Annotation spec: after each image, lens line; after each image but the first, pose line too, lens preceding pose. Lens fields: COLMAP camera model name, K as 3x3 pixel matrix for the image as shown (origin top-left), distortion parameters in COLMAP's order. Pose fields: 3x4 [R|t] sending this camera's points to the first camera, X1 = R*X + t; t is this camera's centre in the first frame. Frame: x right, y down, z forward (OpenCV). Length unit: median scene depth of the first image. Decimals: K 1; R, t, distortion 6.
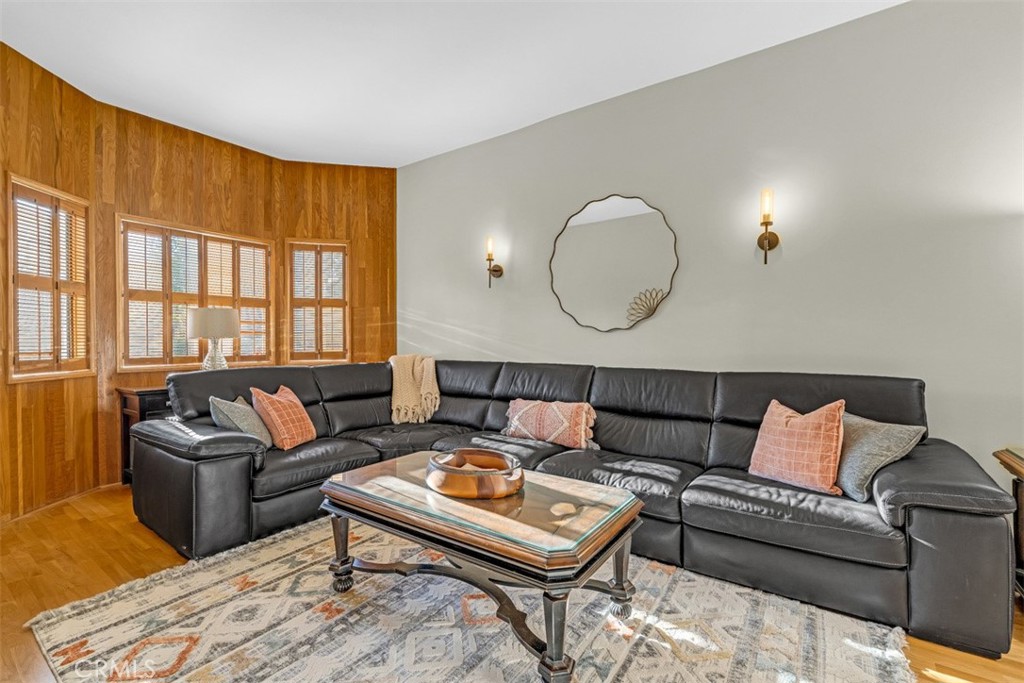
lens RADIAL K [[452.8, 0, 514.7], [0, 452.8, 339.0], [0, 0, 1]] dist [-0.003135, -0.000343]
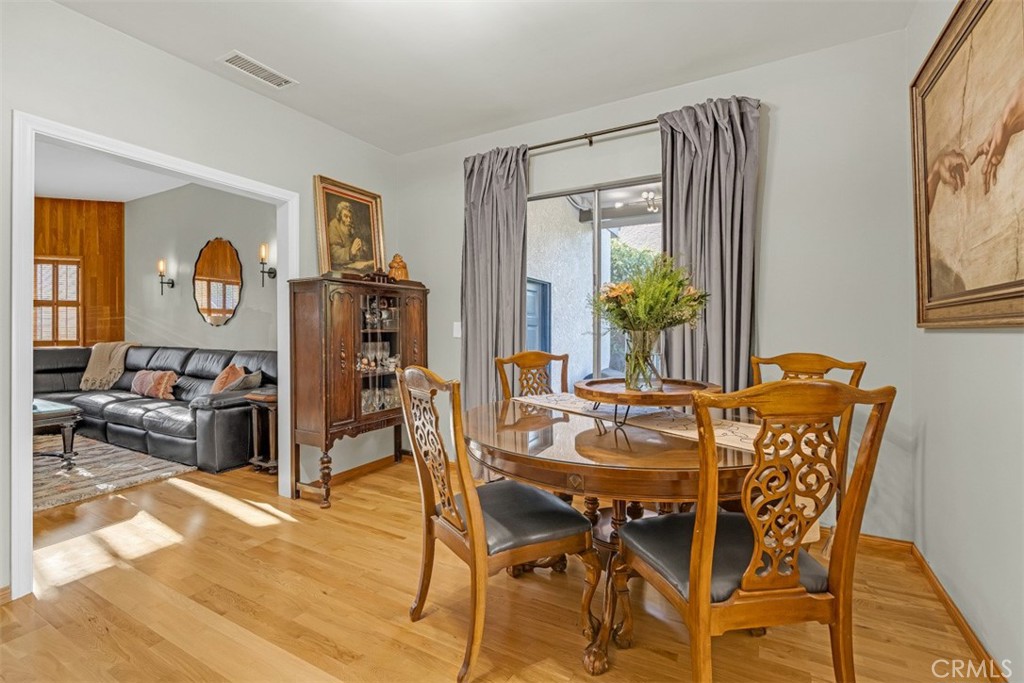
lens RADIAL K [[460.1, 0, 509.3], [0, 460.1, 327.9], [0, 0, 1]] dist [-0.001786, -0.000366]
pose [[0.994086, 0.000689, 0.108594, 0.942996], [-0.001030, 0.999995, 0.003086, -0.017083], [-0.108591, -0.003180, 0.994081, -0.612361]]
